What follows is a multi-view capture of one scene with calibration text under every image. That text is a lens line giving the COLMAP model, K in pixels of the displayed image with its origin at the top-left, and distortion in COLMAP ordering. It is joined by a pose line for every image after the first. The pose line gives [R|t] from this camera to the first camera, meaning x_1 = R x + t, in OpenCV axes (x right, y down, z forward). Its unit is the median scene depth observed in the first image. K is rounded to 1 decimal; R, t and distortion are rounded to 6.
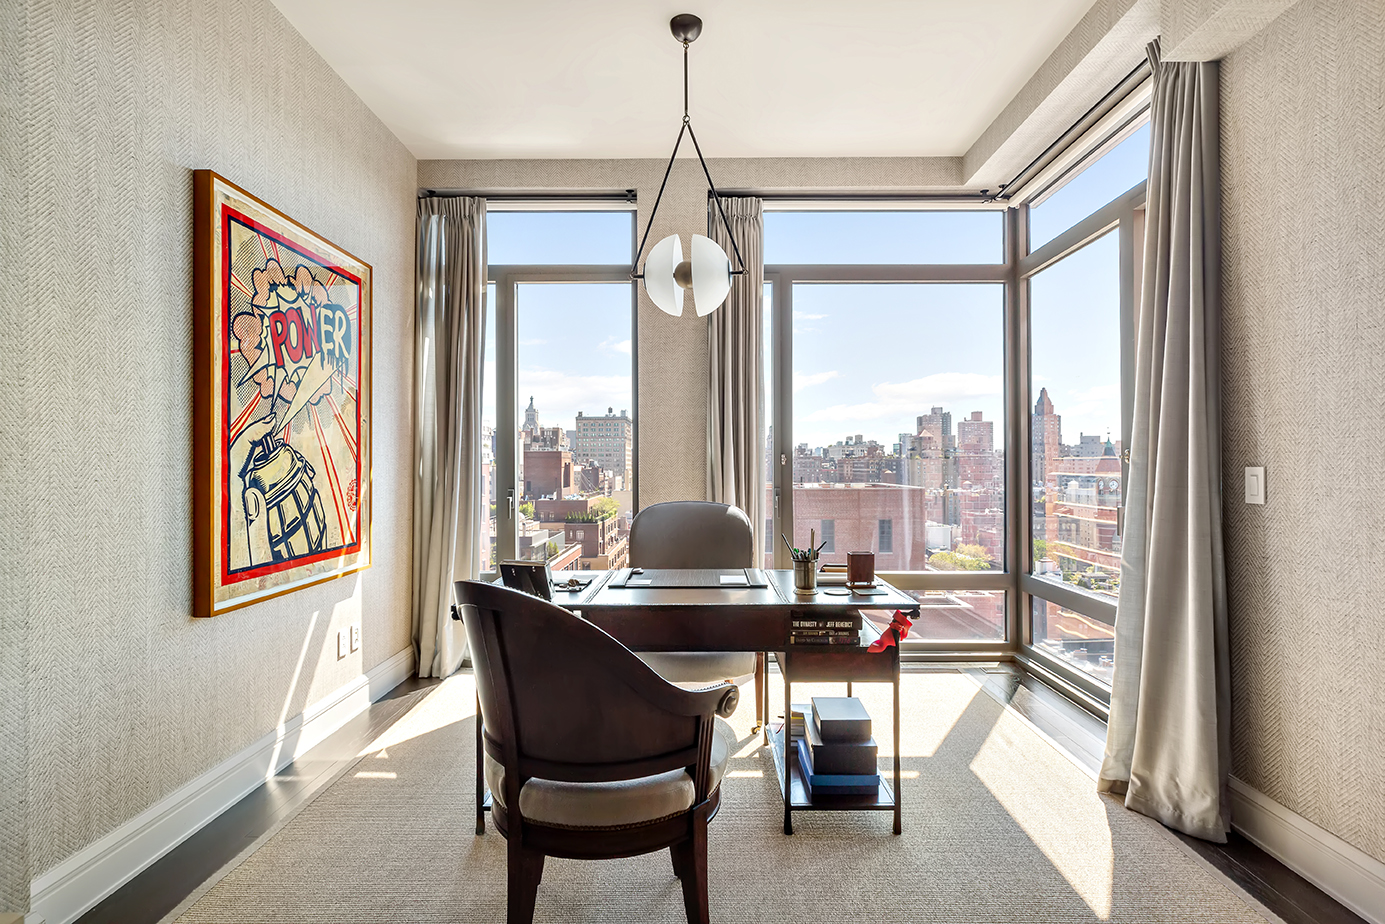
lens RADIAL K [[701.8, 0, 694.0], [0, 701.8, 460.5], [0, 0, 1]] dist [0.007218, 0.000563]
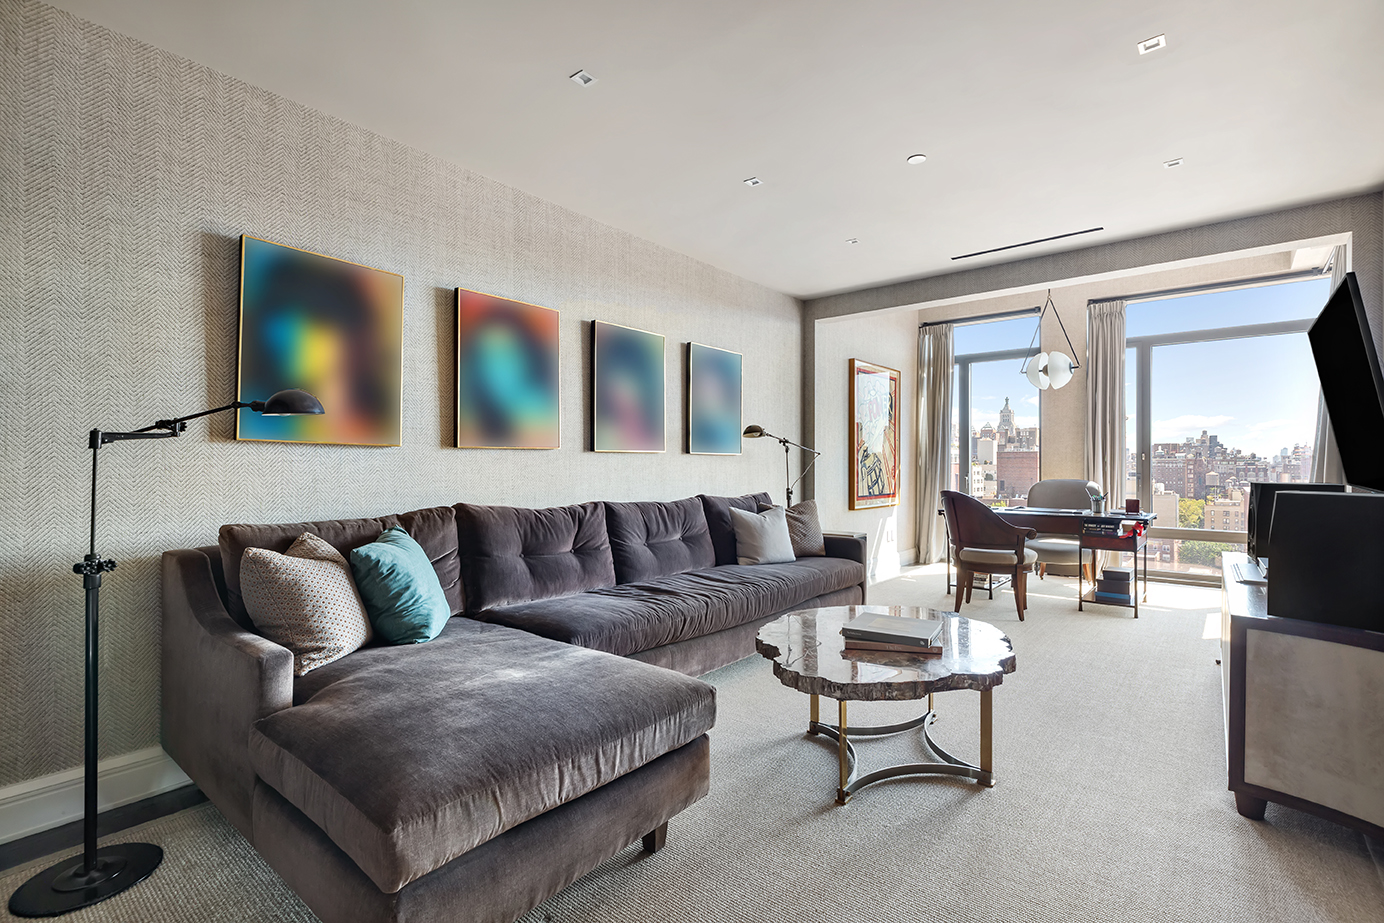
lens RADIAL K [[644.1, 0, 694.3], [0, 644.1, 464.0], [0, 0, 1]] dist [0.001112, -0.000091]
pose [[0.778462, 0.002525, -0.627687, 0.281051], [0.000282, 0.999990, 0.004372, 0.009773], [0.627692, -0.003581, 0.778454, -0.887609]]
